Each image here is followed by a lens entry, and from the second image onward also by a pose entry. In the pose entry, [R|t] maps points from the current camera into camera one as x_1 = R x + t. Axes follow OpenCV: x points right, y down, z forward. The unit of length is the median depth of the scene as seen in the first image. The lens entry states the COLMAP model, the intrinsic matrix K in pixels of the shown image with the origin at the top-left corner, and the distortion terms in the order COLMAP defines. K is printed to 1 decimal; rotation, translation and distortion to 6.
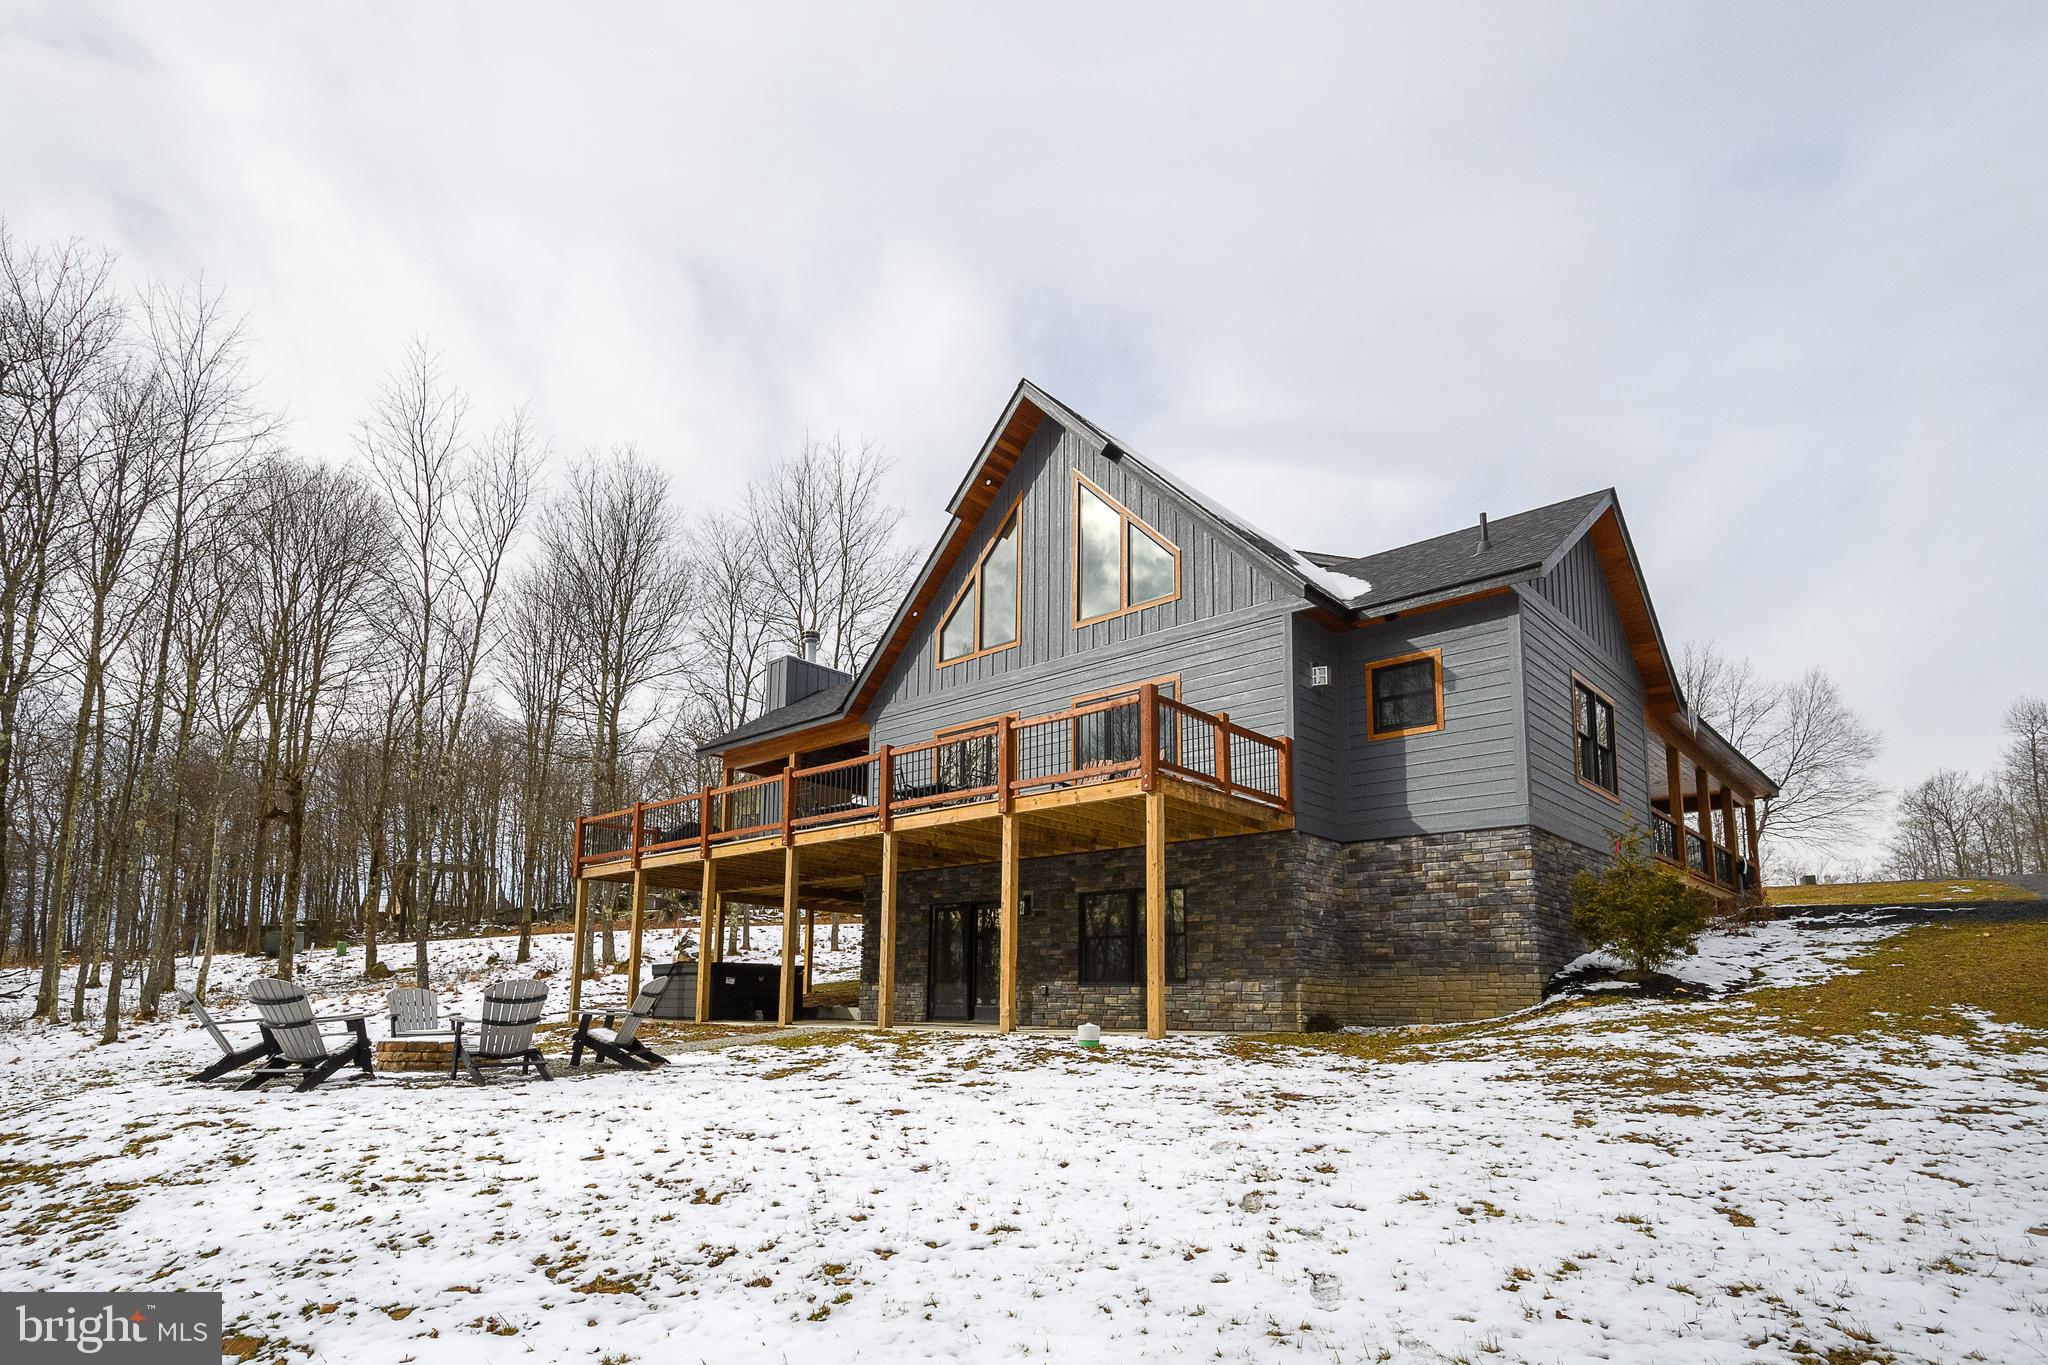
lens RADIAL K [[1064.4, 0, 1024.0], [0, 1064.4, 682.5], [0, 0, 1]] dist [0.003646, 0.000199]
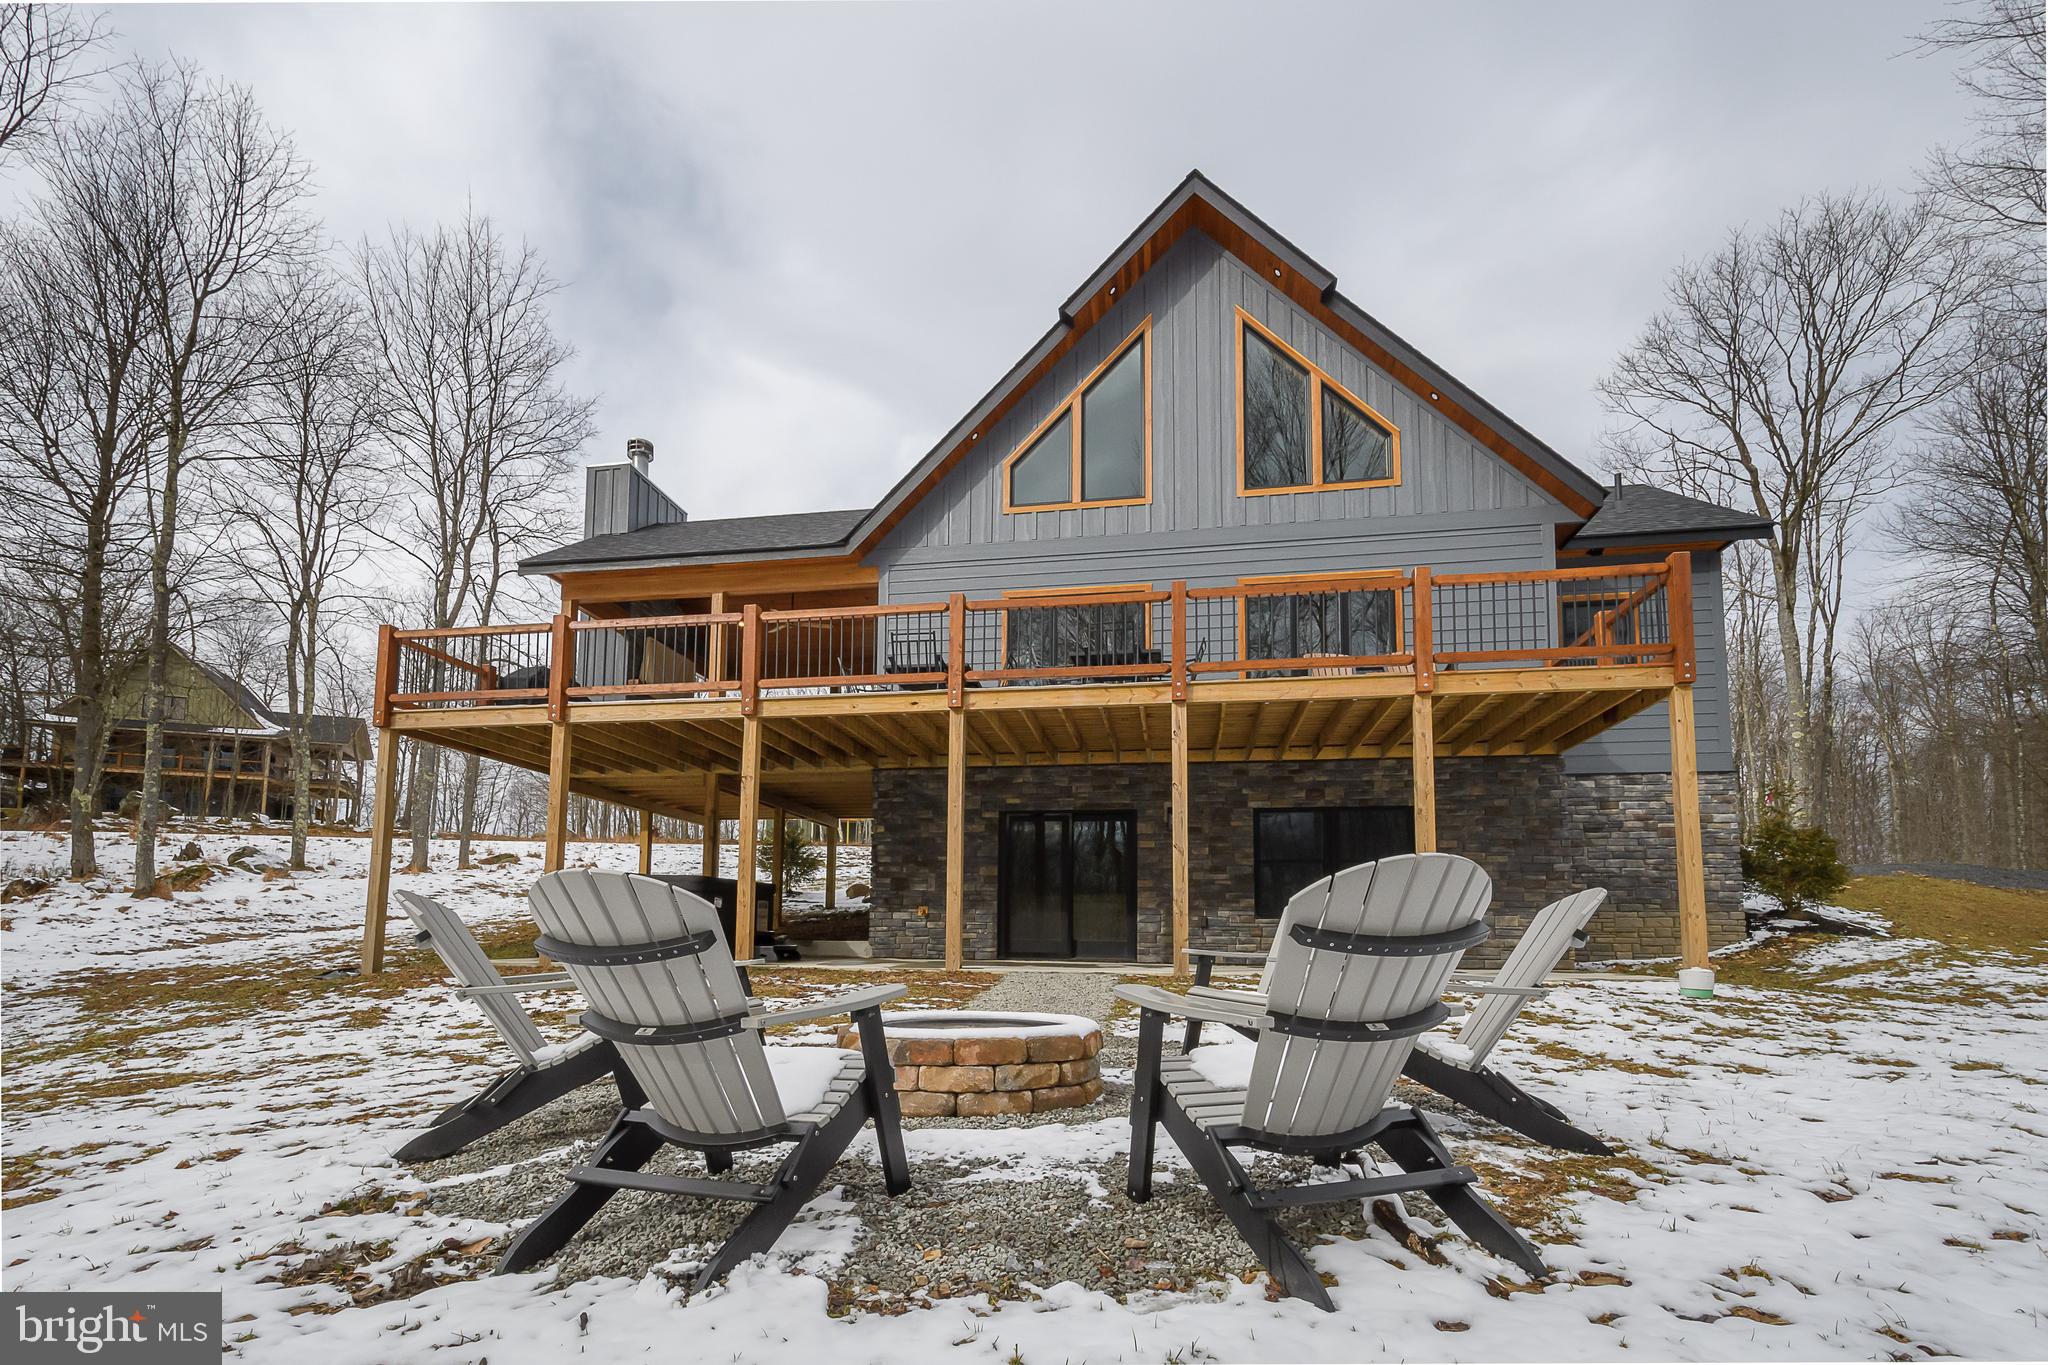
lens RADIAL K [[932.0, 0, 1022.8], [0, 932.0, 740.9], [0, 0, 1]] dist [-0.000379, -0.000066]
pose [[0.842829, 0.109492, 0.526926, -0.501503], [-0.158621, 0.986132, 0.048806, 0.142377], [-0.514275, -0.124717, 0.848508, 0.493019]]
